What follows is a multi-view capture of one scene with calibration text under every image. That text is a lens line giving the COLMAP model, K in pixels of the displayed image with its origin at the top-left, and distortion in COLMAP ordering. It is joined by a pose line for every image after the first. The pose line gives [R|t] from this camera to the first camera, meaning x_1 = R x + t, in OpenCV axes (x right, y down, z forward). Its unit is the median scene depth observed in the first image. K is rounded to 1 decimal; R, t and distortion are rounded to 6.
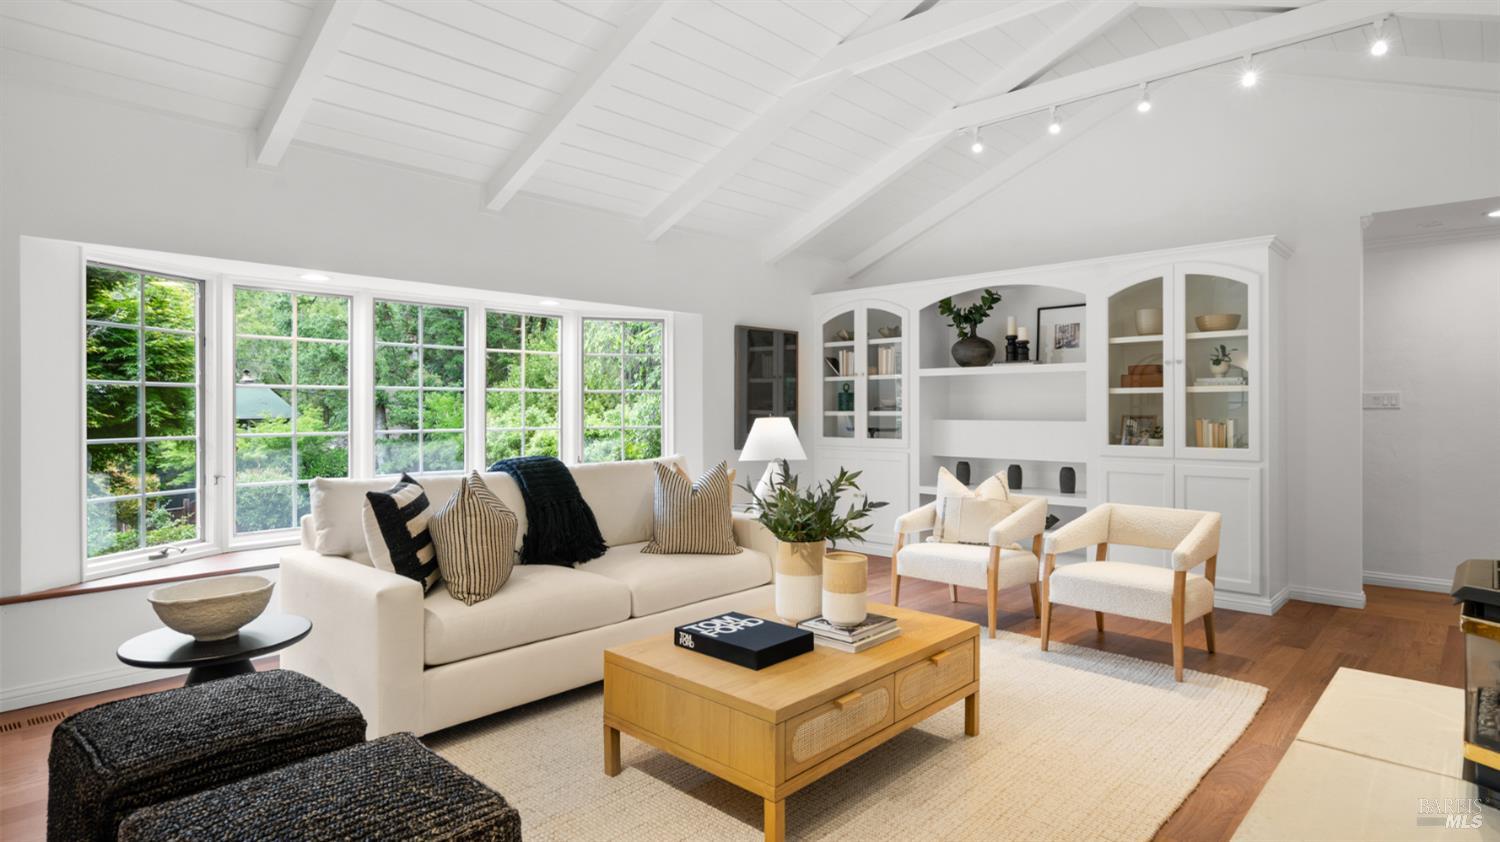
lens RADIAL K [[791.4, 0, 747.8], [0, 791.4, 413.9], [0, 0, 1]] dist [0.004437, 0.001480]
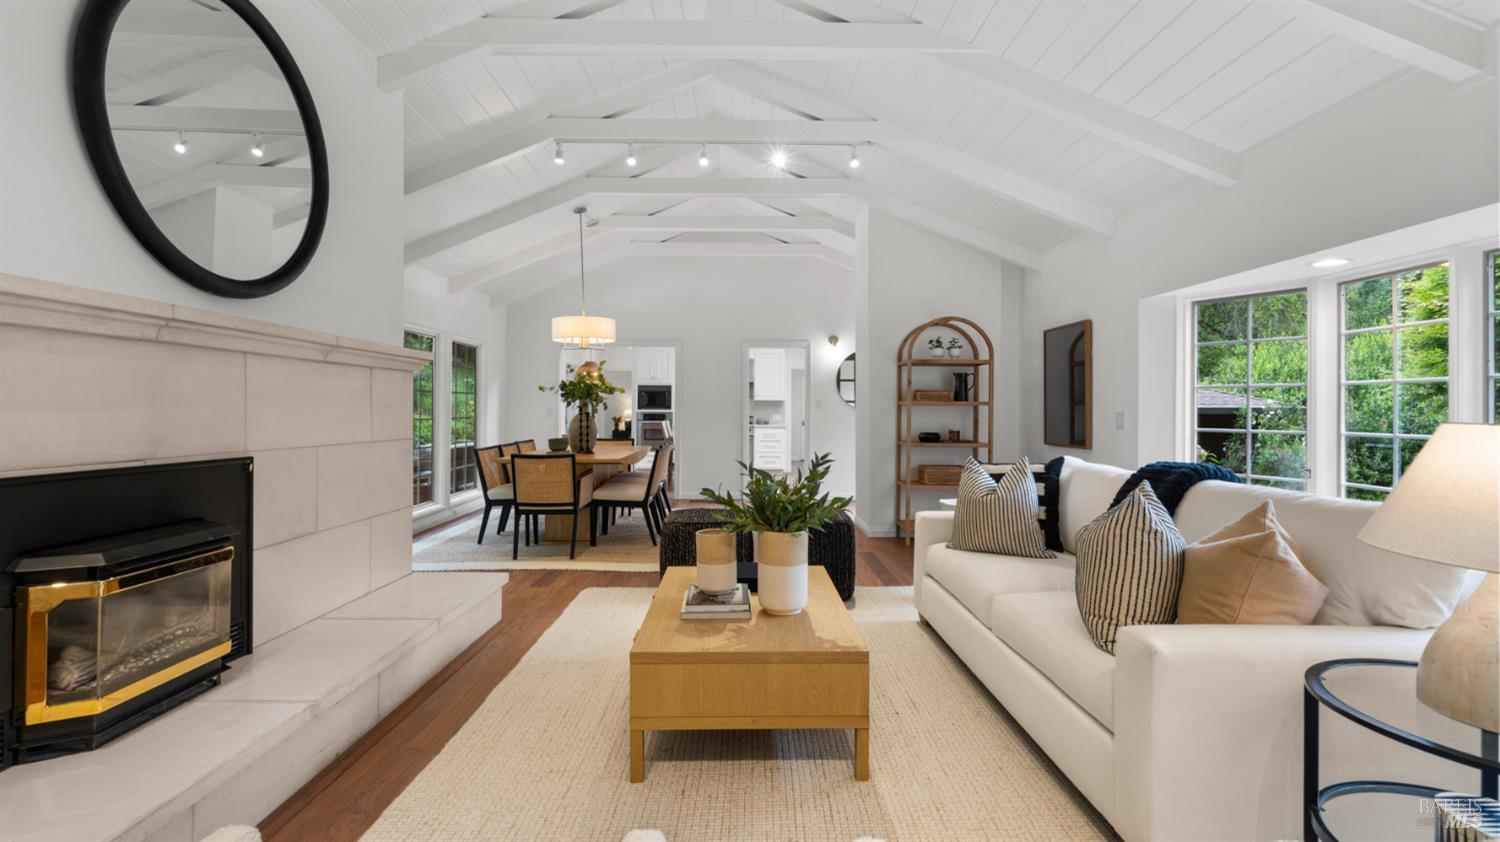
lens RADIAL K [[681.4, 0, 747.4], [0, 681.4, 409.2], [0, 0, 1]] dist [0.000779, 0.001561]
pose [[-0.719283, -0.003631, -0.694708, 0.392436], [-0.011918, 0.999904, 0.007114, 0.001012], [0.694615, 0.013397, -0.719257, 0.890858]]
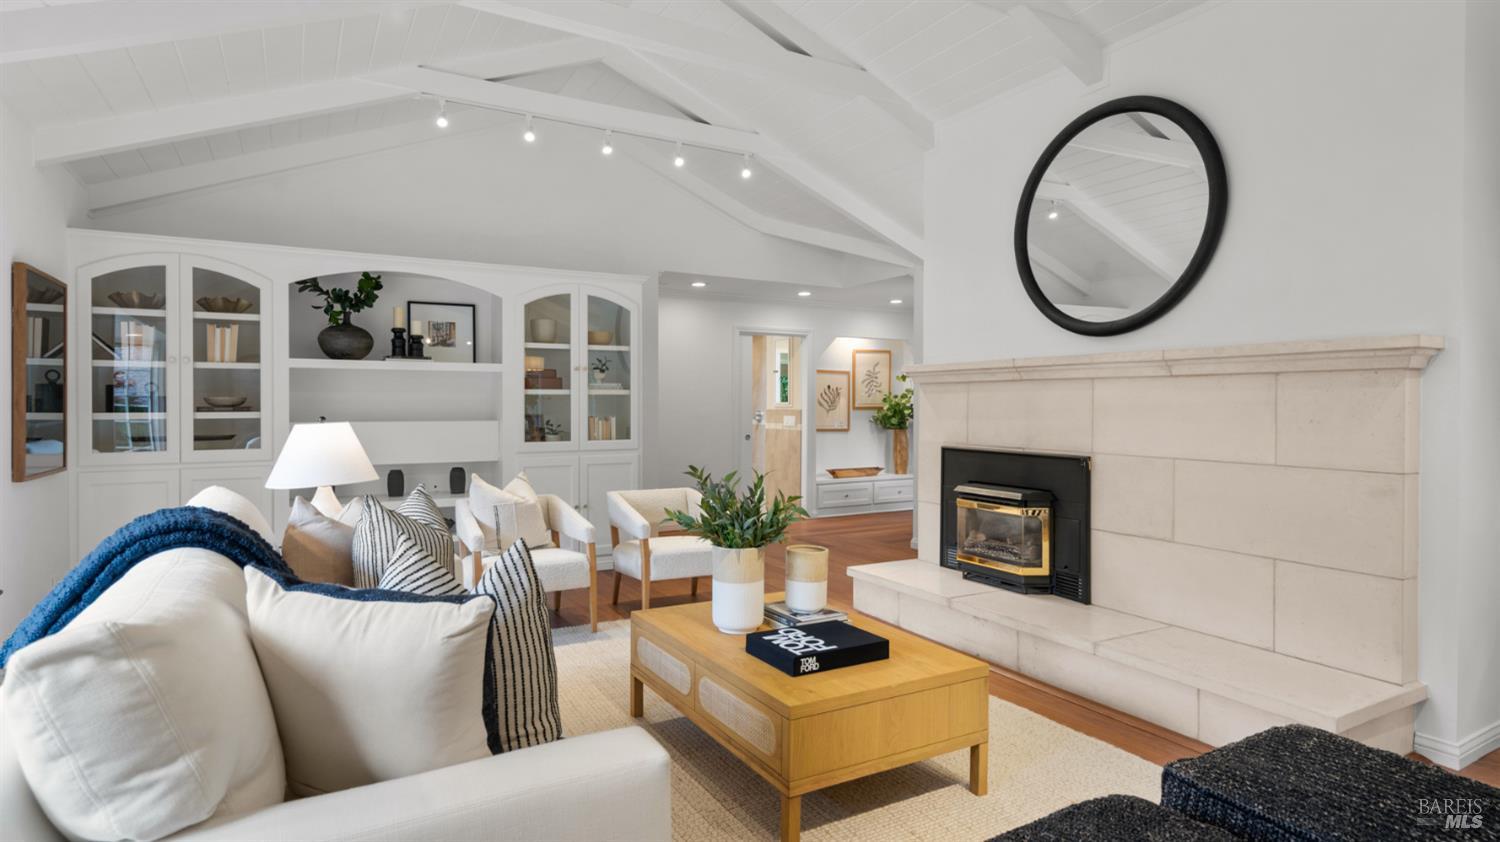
lens RADIAL K [[791.4, 0, 747.8], [0, 791.4, 413.9], [0, 0, 1]] dist [0.004437, 0.001480]
pose [[0.291951, -0.009154, 0.956389, -0.480510], [0.005935, 0.999952, 0.007759, -0.005659], [-0.956415, 0.003411, 0.291992, 0.395936]]
